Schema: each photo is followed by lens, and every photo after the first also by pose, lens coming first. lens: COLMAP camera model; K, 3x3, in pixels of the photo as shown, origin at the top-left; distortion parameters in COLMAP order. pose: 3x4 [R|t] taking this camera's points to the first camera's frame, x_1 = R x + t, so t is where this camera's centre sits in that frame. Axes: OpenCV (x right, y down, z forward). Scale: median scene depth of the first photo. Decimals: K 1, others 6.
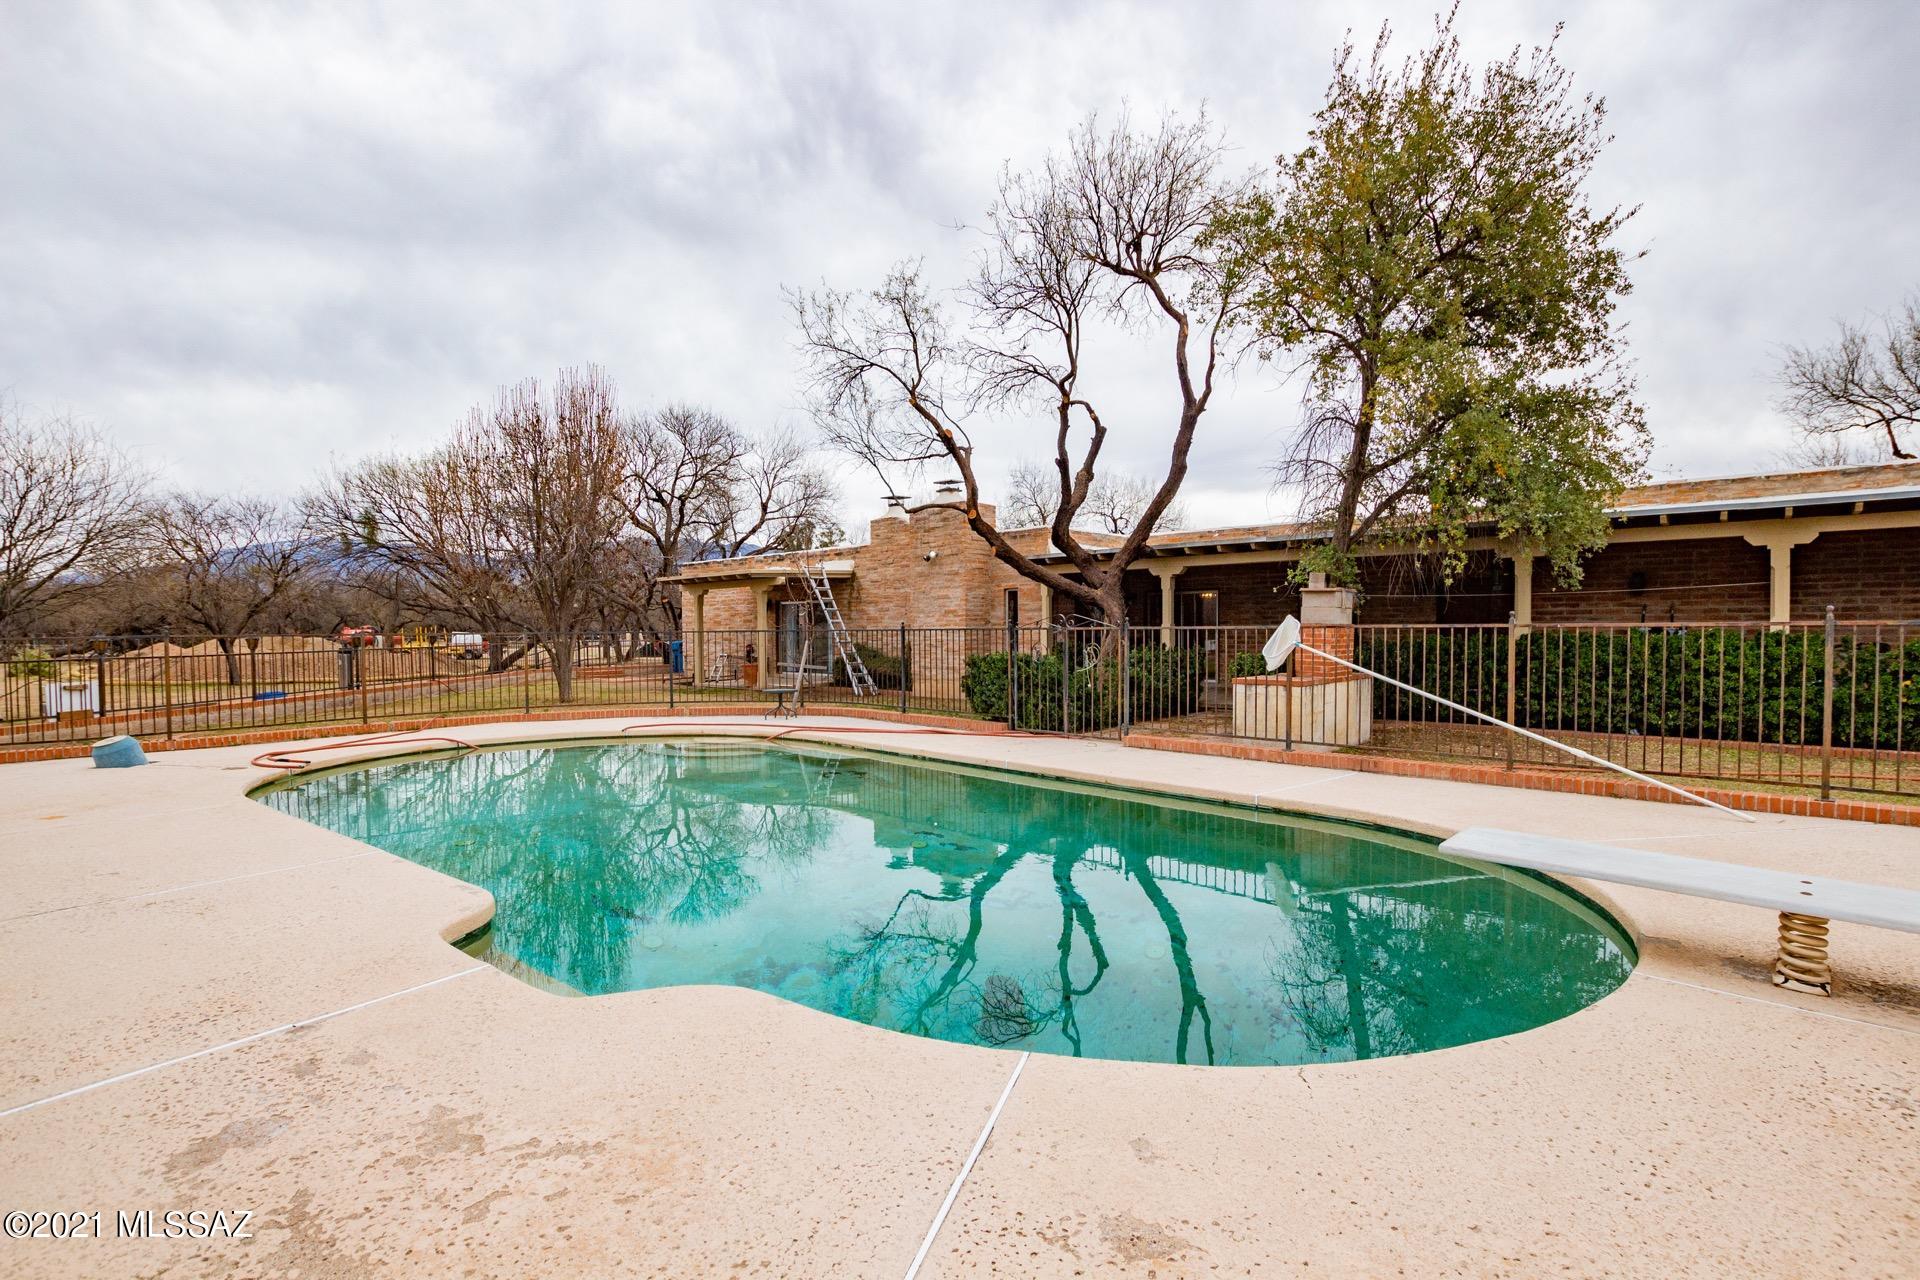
lens RADIAL K [[889.9, 0, 960.0], [0, 889.9, 640.0], [0, 0, 1]] dist [-0.032115, 0.000203]
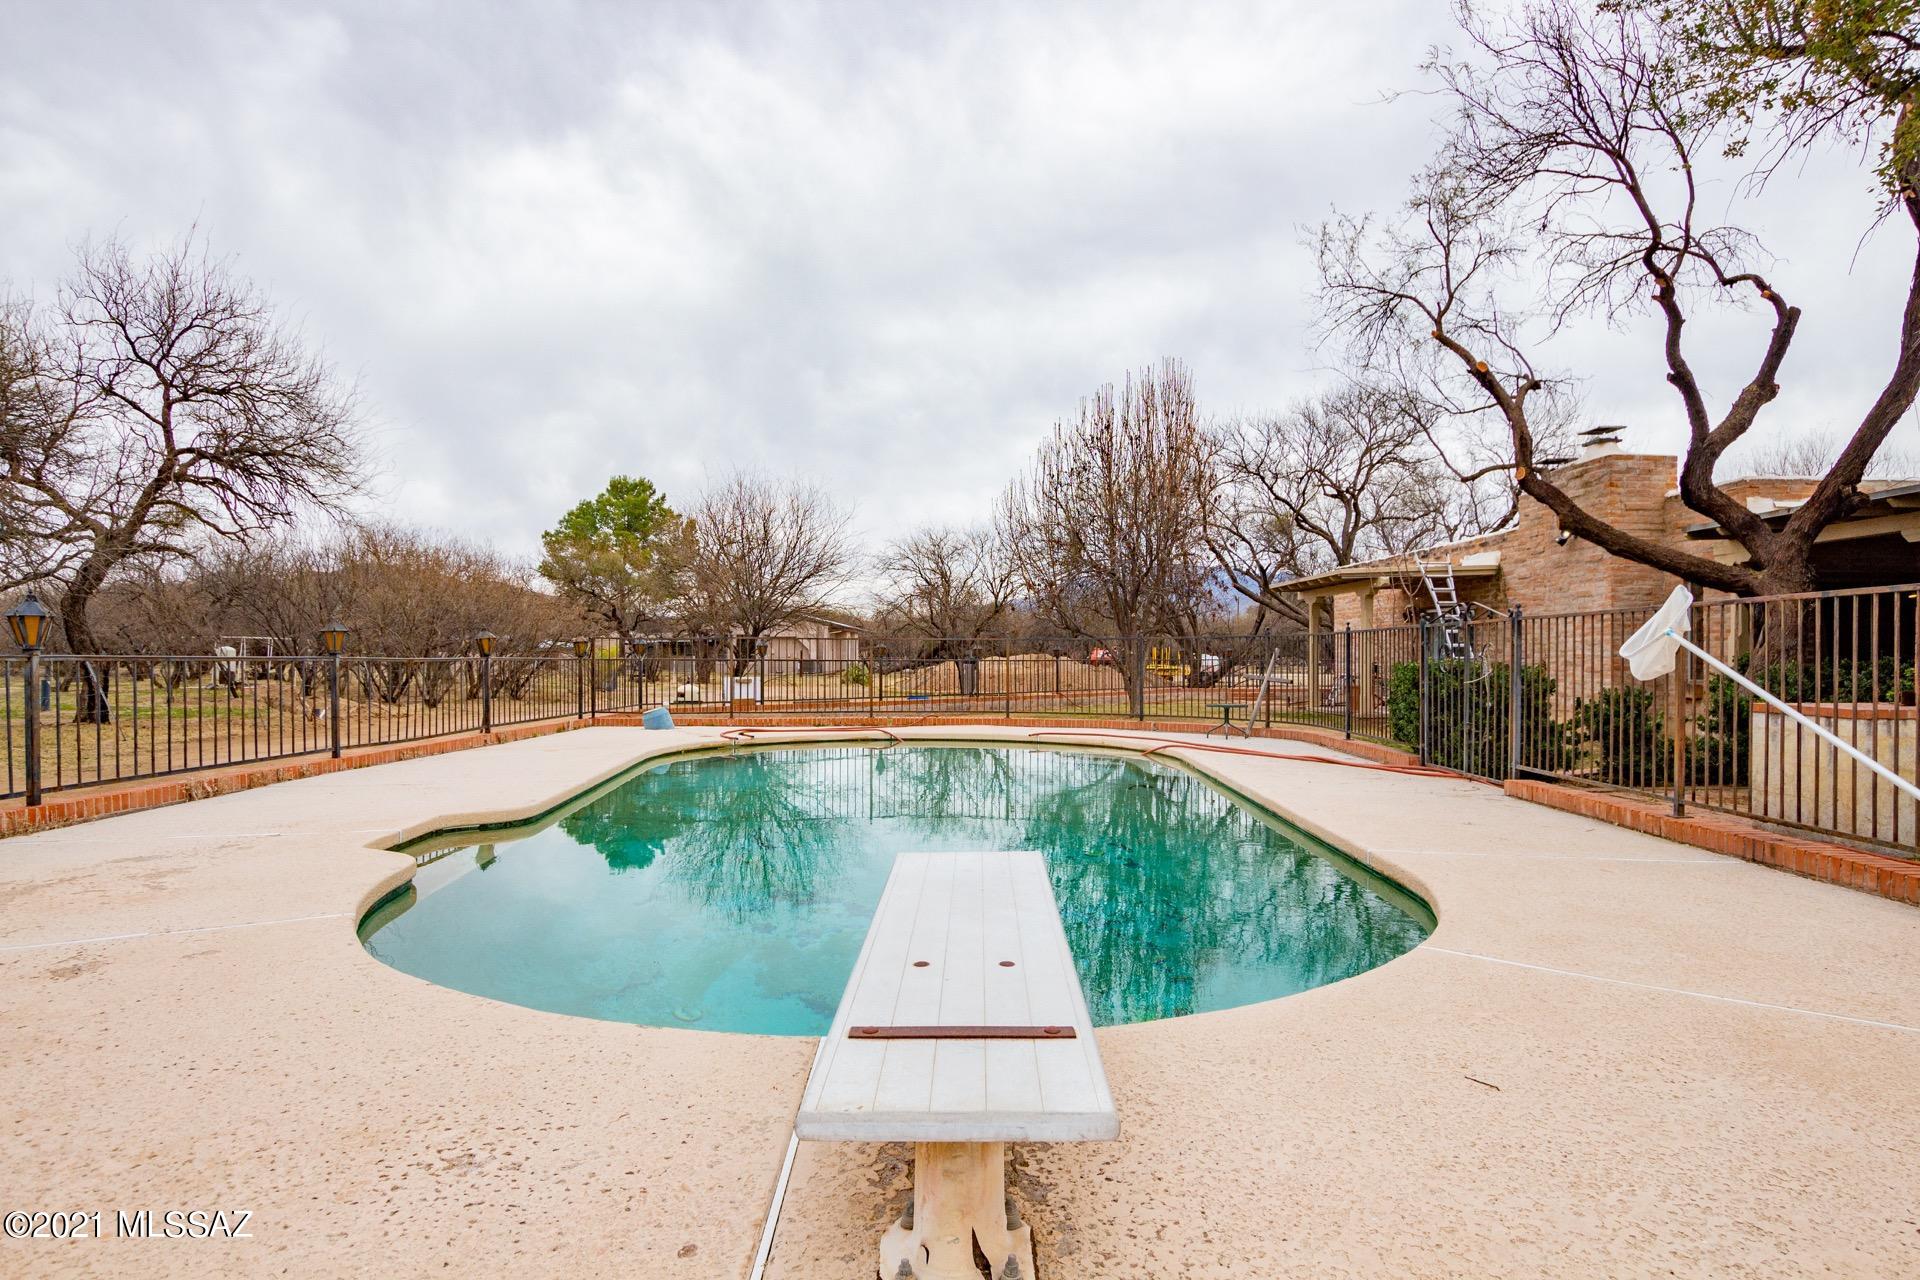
lens RADIAL K [[1048.3, 0, 960.0], [0, 1048.3, 640.0], [0, 0, 1]] dist [-0.012793, -0.000623]
pose [[0.700860, -0.002885, -0.713293, 0.282260], [-0.016391, 0.999663, -0.020148, 0.015449], [0.713110, 0.025813, 0.700576, 0.092647]]
